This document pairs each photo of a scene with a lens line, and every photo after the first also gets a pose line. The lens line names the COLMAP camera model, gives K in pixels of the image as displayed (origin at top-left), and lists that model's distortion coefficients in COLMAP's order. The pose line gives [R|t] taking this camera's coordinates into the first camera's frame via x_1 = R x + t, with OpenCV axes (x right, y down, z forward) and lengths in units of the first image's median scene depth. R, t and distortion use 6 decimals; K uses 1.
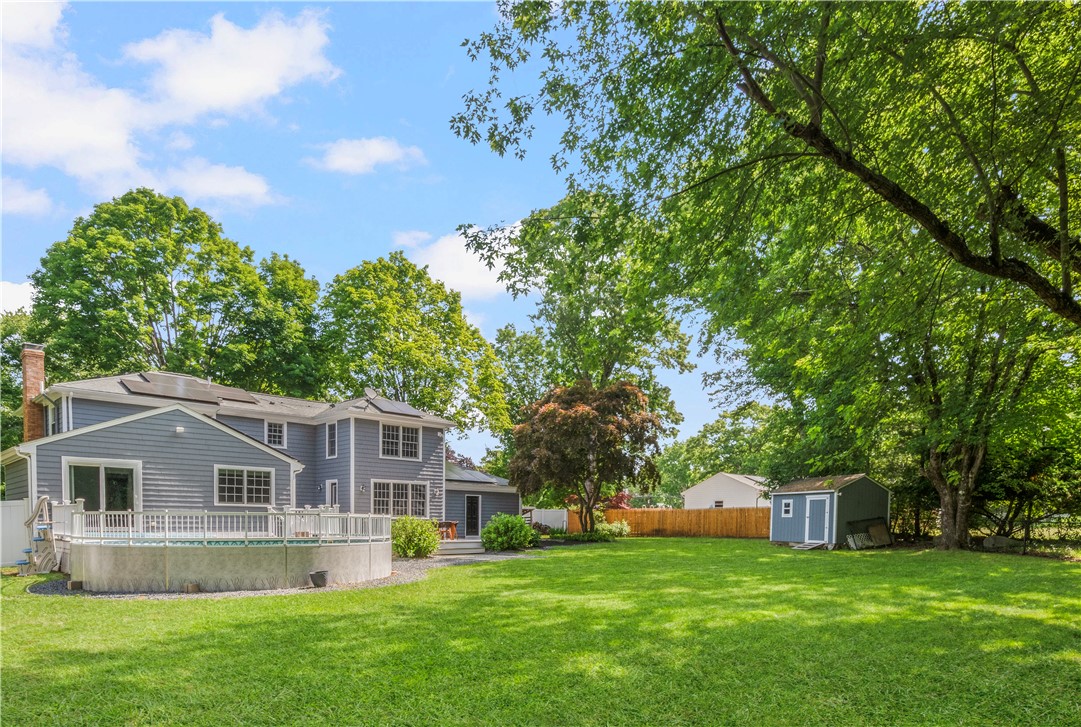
lens RADIAL K [[653.5, 0, 544.4], [0, 653.5, 546.5], [0, 0, 1]] dist [0.018528, -0.010415]
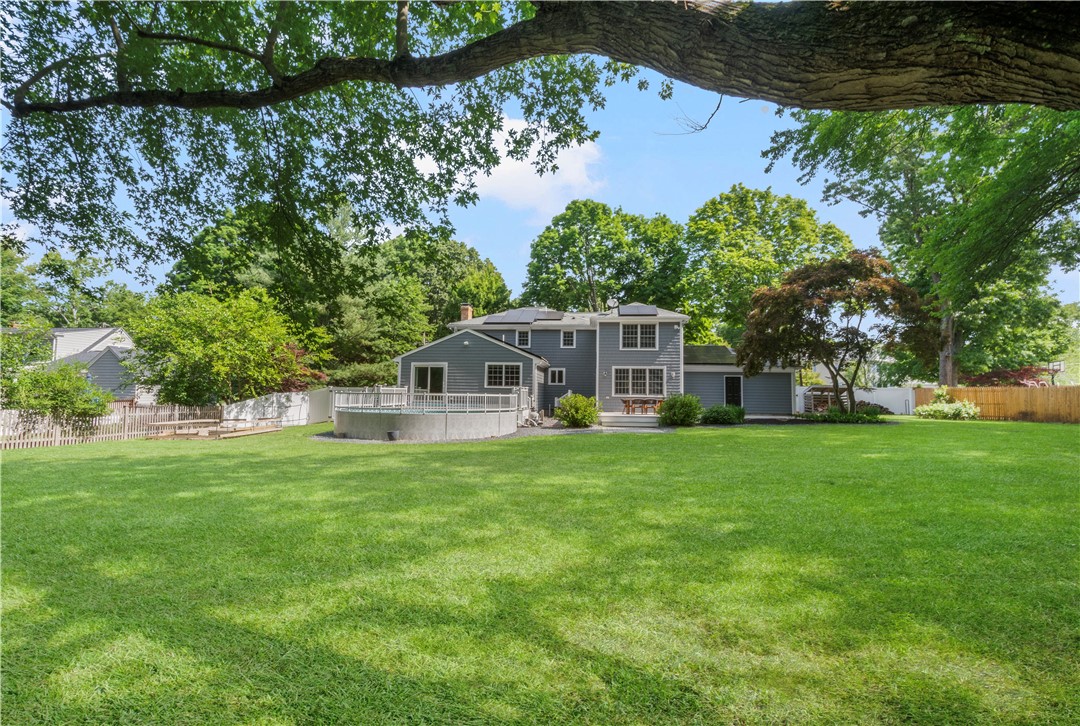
lens RADIAL K [[480.5, 0, 545.8], [0, 480.5, 360.1], [0, 0, 1]] dist [-0.007644, 0.001258]
pose [[0.641745, -0.049263, -0.765335, 0.369162], [-0.038534, 0.994603, -0.096332, -0.015866], [0.765950, 0.091312, 0.636383, 0.261333]]
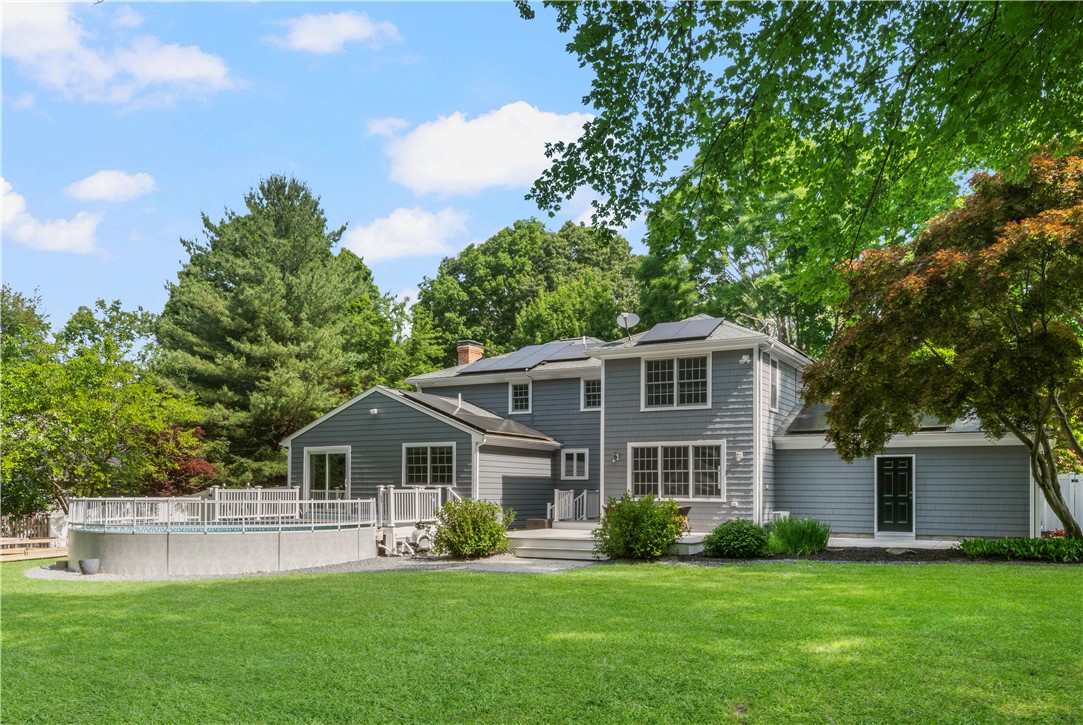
lens RADIAL K [[816.7, 0, 581.1], [0, 816.7, 510.0], [0, 0, 1]] dist [-0.003524, -0.006374]
pose [[0.317761, 0.021696, -0.947923, 0.509552], [-0.036450, 0.999279, 0.010652, -0.037435], [0.947470, 0.031167, 0.318322, 0.639221]]
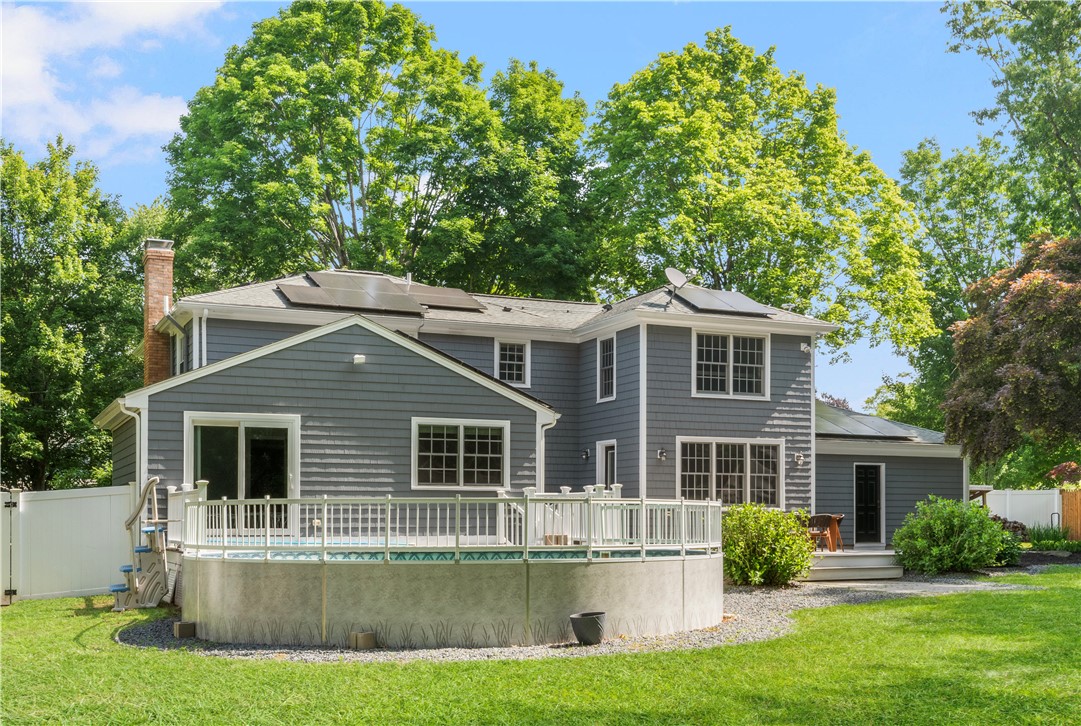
lens RADIAL K [[1179.5, 0, 566.4], [0, 1179.5, 478.3], [0, 0, 1]] dist [0.059851, 0.000000]
pose [[0.941657, -0.018859, -0.336045, -0.025035], [-0.005340, 0.997466, -0.070942, -0.000490], [0.336532, 0.068598, 0.939170, 0.064024]]
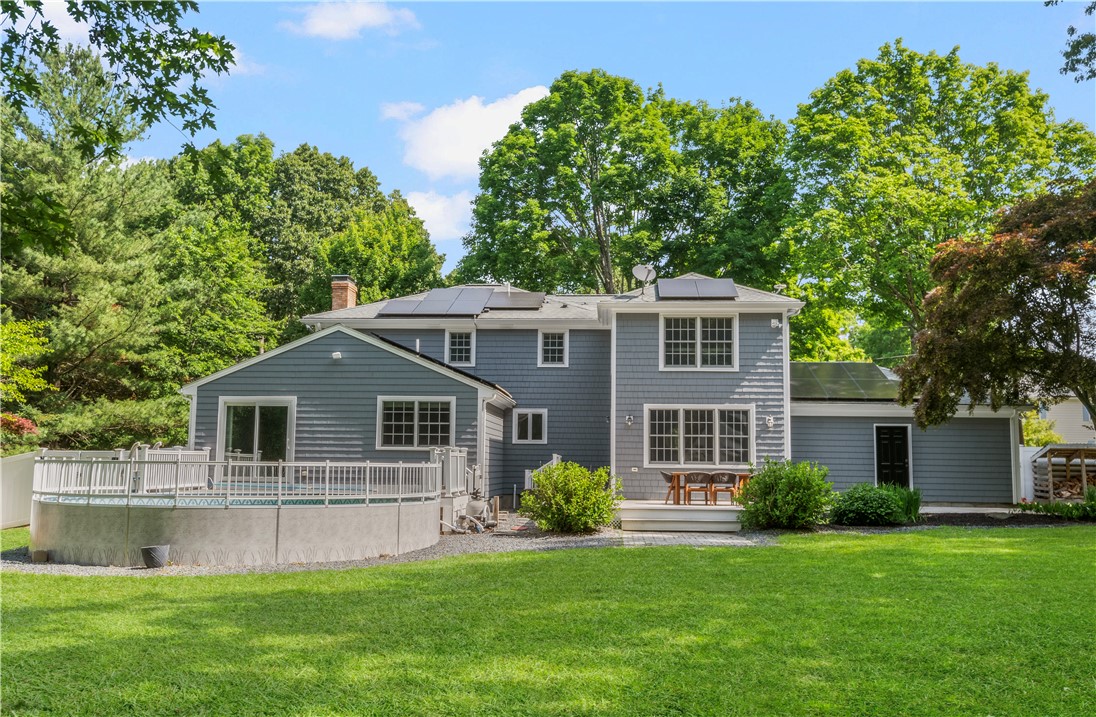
lens RADIAL K [[943.0, 0, 551.9], [0, 943.0, 362.1], [0, 0, 1]] dist [0.028758, -0.040215]
pose [[0.670339, -0.077060, -0.738043, 0.334347], [-0.034484, 0.990284, -0.134718, -0.016273], [0.741253, 0.115758, 0.661169, 0.302924]]
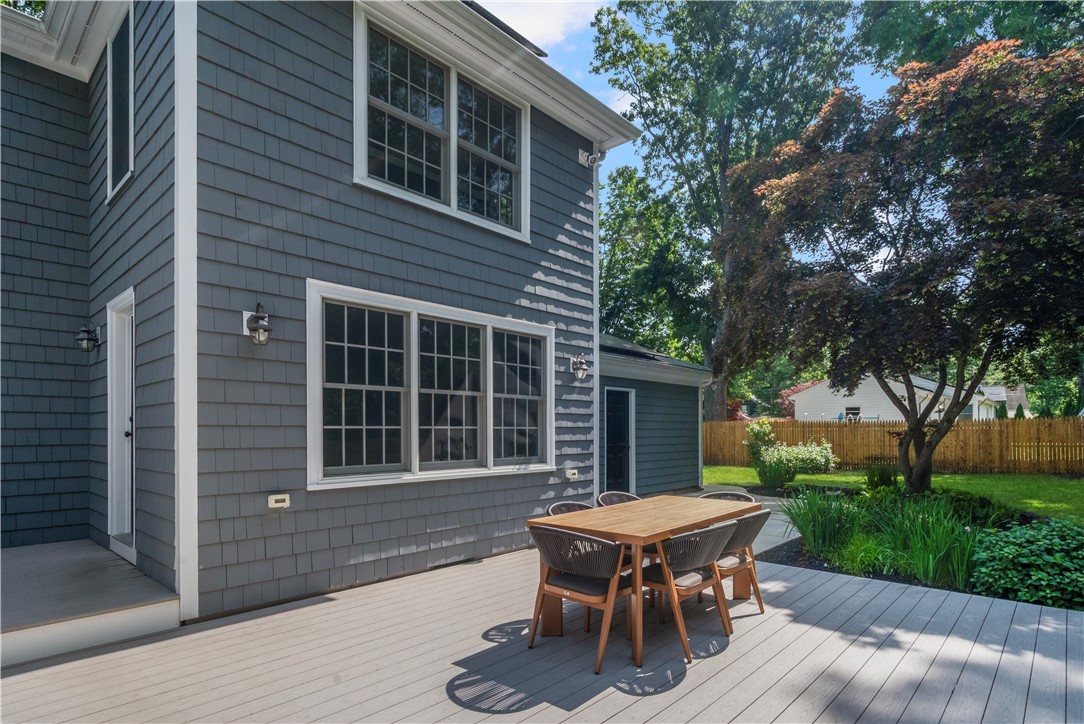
lens RADIAL K [[566.1, 0, 561.0], [0, 566.1, 430.8], [0, 0, 1]] dist [0.005830, 0.000634]
pose [[0.997843, -0.015179, 0.063861, -0.190844], [0.017767, 0.999036, -0.040146, -0.048790], [-0.063190, 0.041194, 0.997151, 0.784072]]
